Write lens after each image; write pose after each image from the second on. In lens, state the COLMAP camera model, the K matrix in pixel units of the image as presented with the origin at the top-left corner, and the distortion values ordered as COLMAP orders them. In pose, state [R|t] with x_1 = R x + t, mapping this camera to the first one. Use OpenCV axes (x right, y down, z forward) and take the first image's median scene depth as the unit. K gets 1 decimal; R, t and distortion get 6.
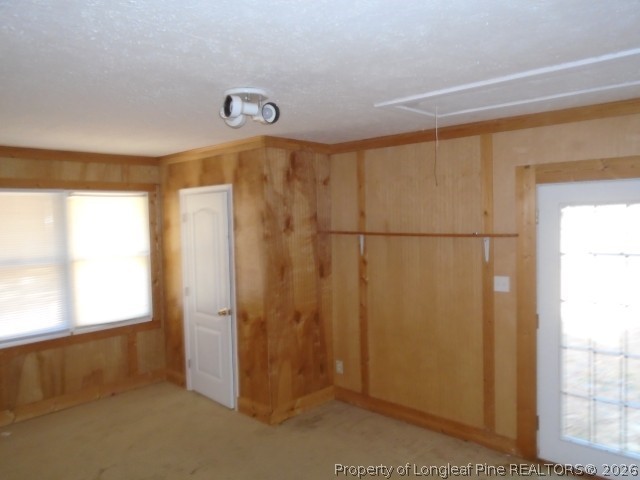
lens RADIAL K [[483.5, 0, 320.0], [0, 483.5, 240.0], [0, 0, 1]] dist [-0.105632, -0.003214]
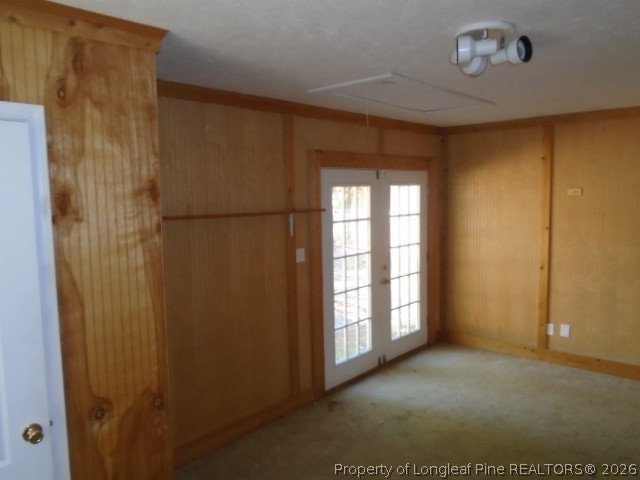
lens RADIAL K [[483.5, 0, 320.0], [0, 483.5, 240.0], [0, 0, 1]] dist [-0.105632, -0.003214]
pose [[-0.221985, -0.068583, 0.972635, -0.634694], [0.061964, 0.994515, 0.084268, -0.029829], [-0.973079, 0.078974, -0.216517, 1.094415]]
